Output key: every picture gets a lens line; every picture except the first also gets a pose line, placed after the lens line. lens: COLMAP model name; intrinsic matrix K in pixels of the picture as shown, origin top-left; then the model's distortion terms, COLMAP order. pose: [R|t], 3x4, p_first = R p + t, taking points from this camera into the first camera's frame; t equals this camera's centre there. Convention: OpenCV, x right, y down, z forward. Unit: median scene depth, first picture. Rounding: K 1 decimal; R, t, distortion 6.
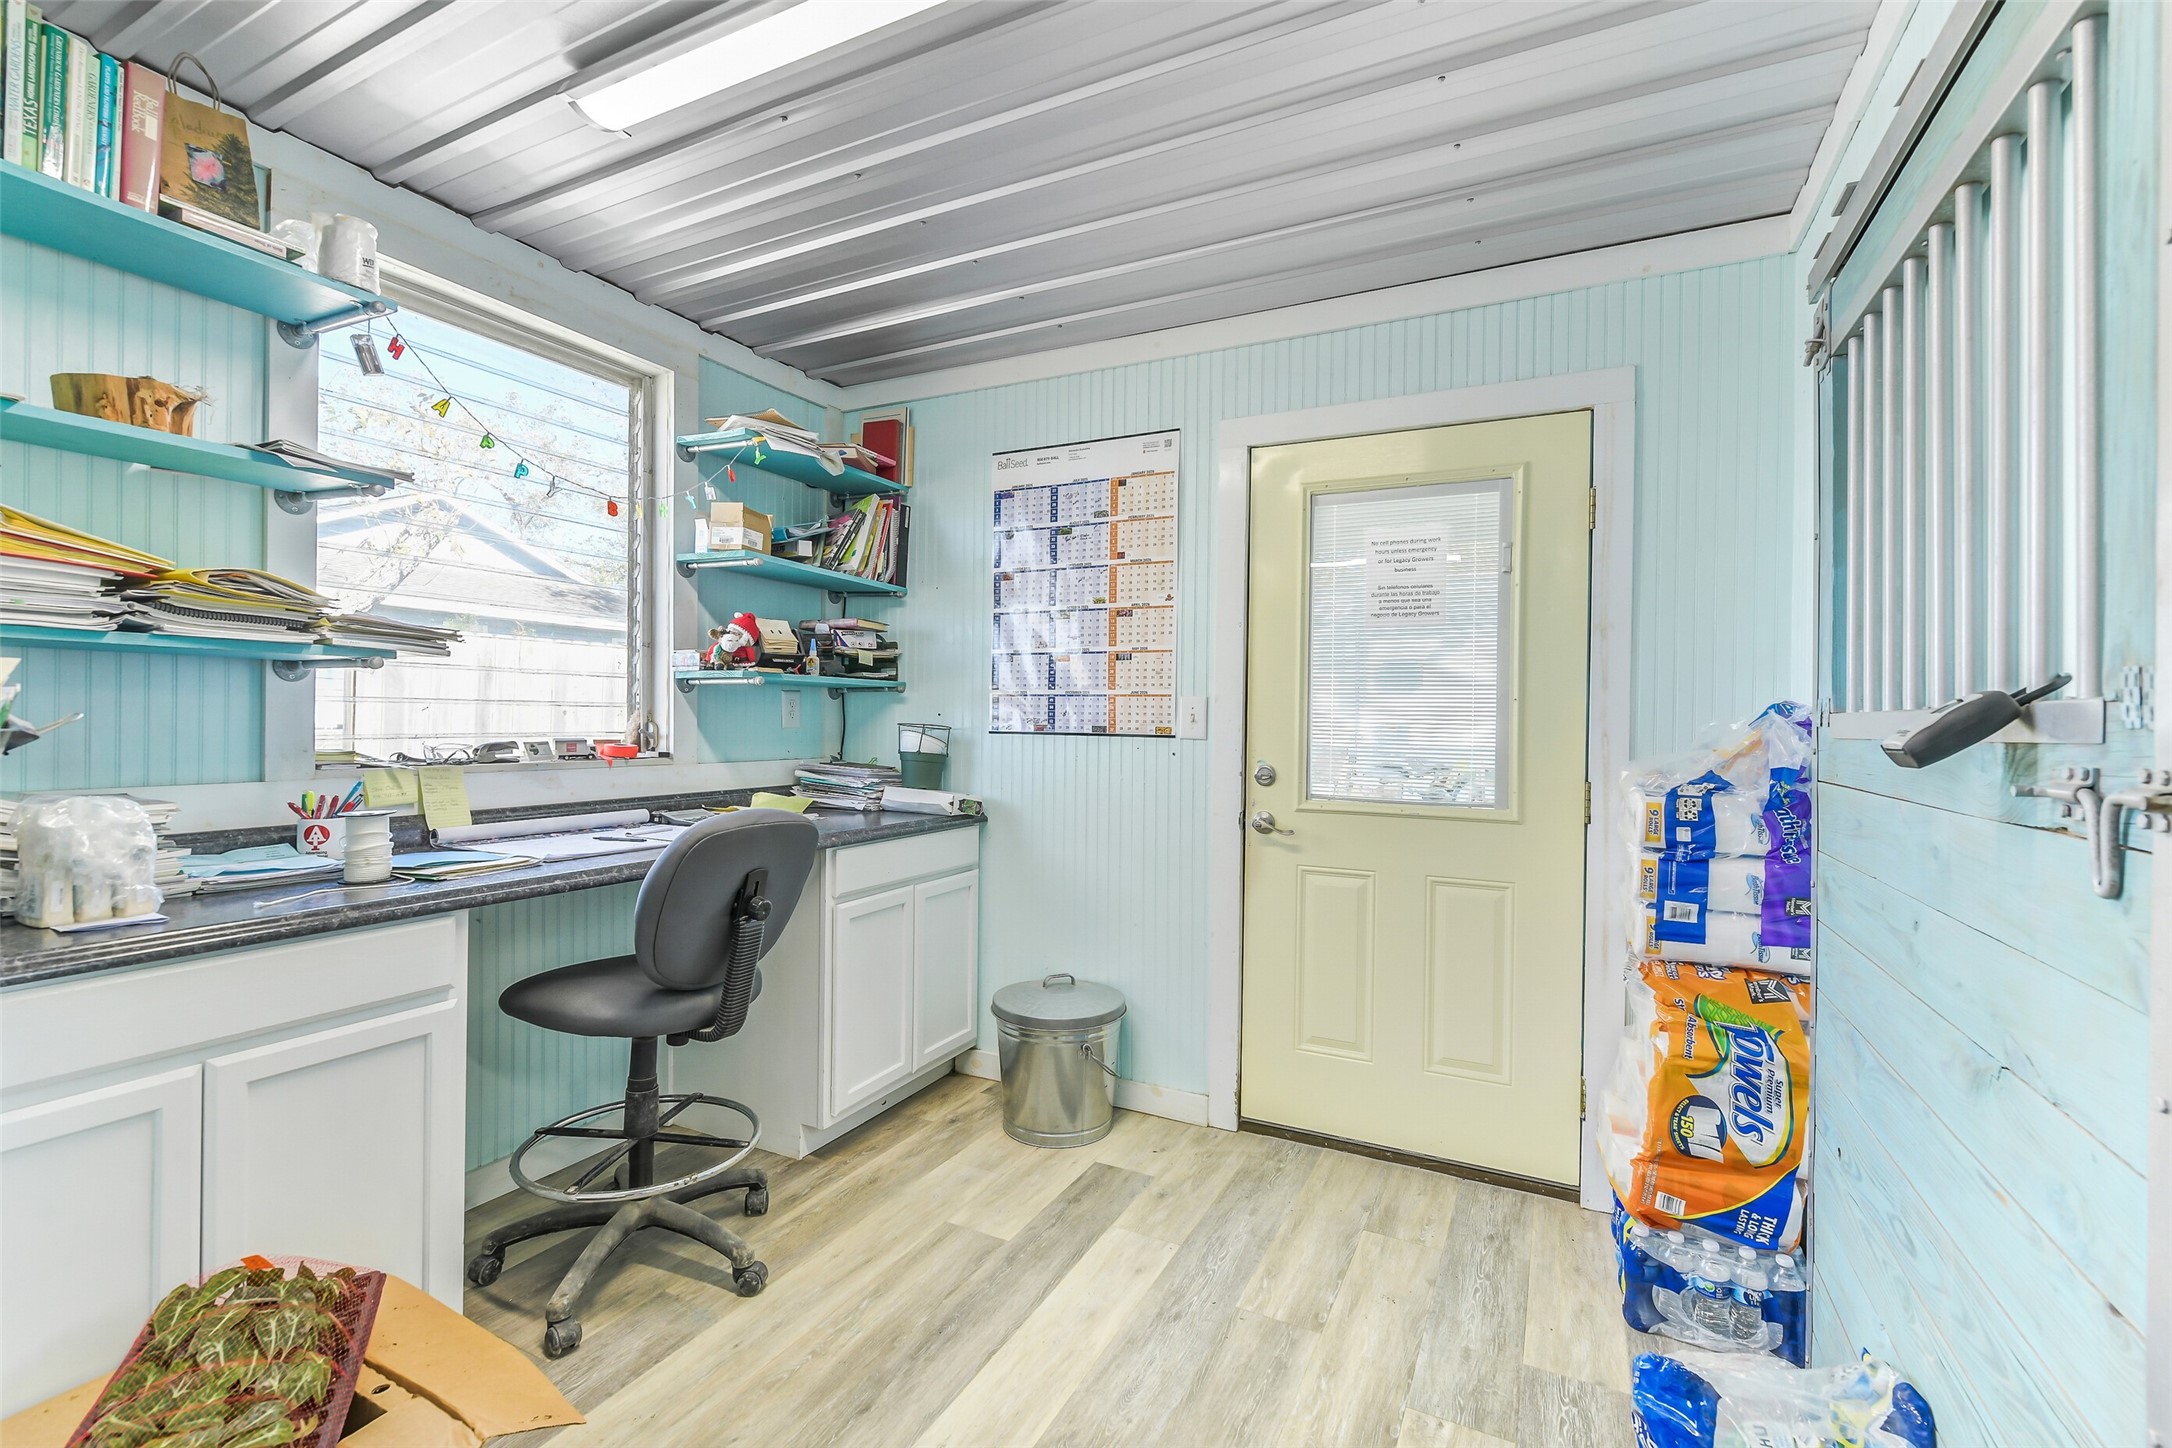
lens RADIAL K [[944.8, 0, 1089.4], [0, 944.8, 718.4], [0, 0, 1]] dist [-0.000323, -0.000238]
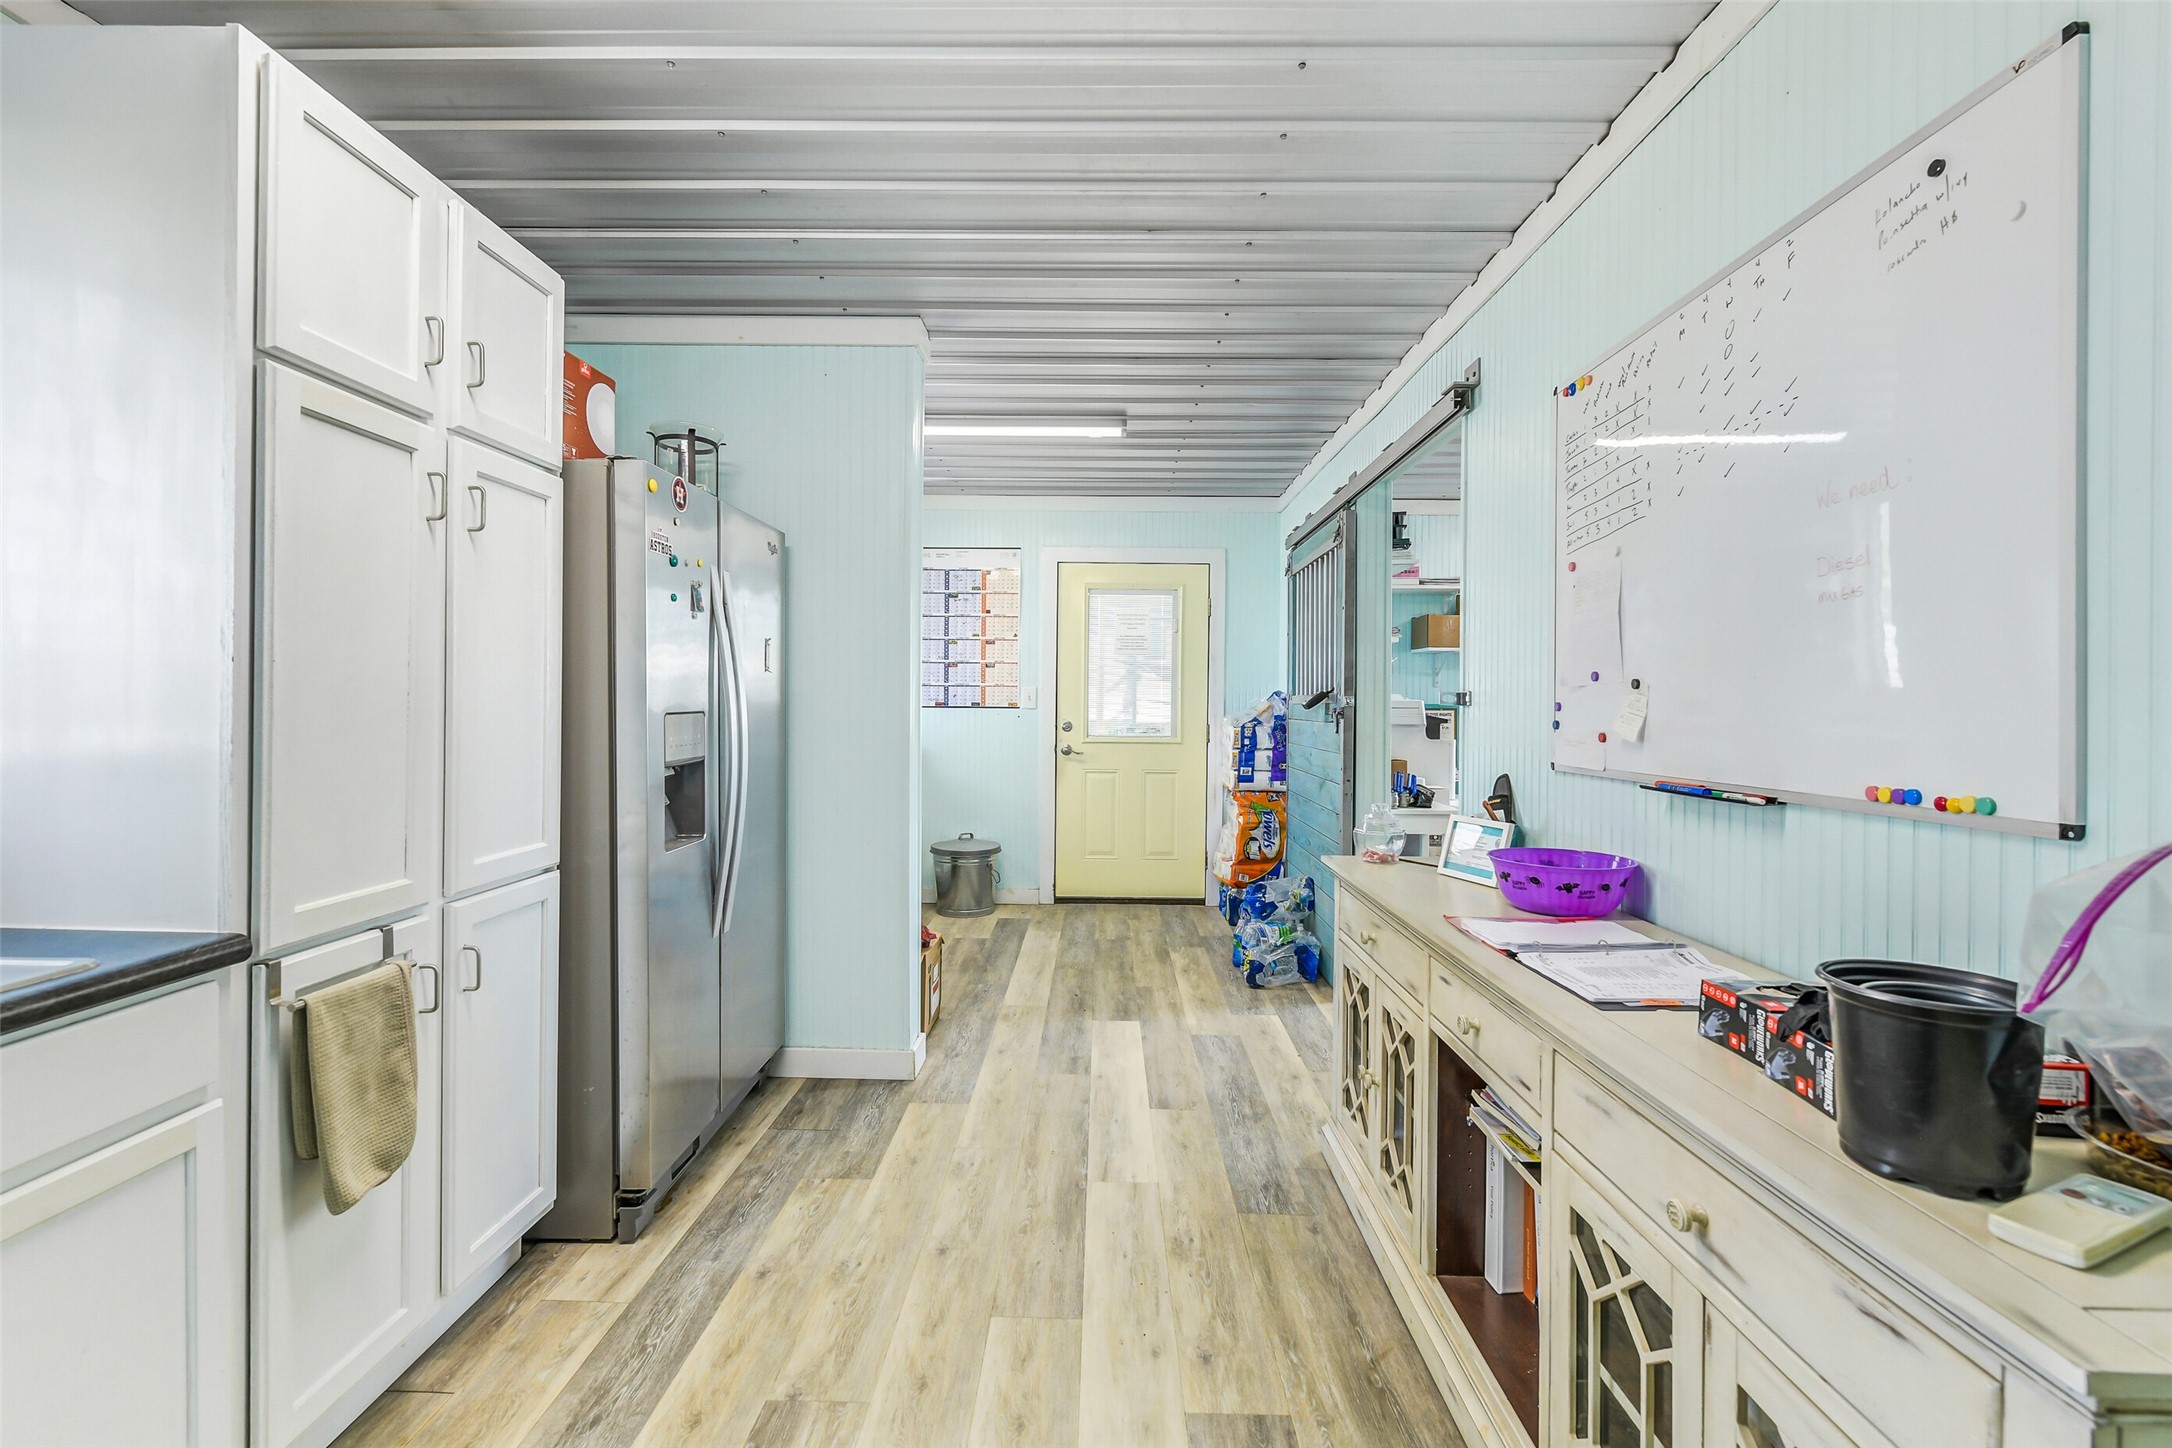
lens RADIAL K [[944.8, 0, 1087.1], [0, 944.8, 712.2], [0, 0, 1]] dist [-0.000323, -0.000238]
pose [[0.899781, -0.009484, 0.436240, -0.912886], [0.003168, 0.999879, 0.015203, -0.000239], [-0.436331, -0.012297, 0.899702, -1.165122]]
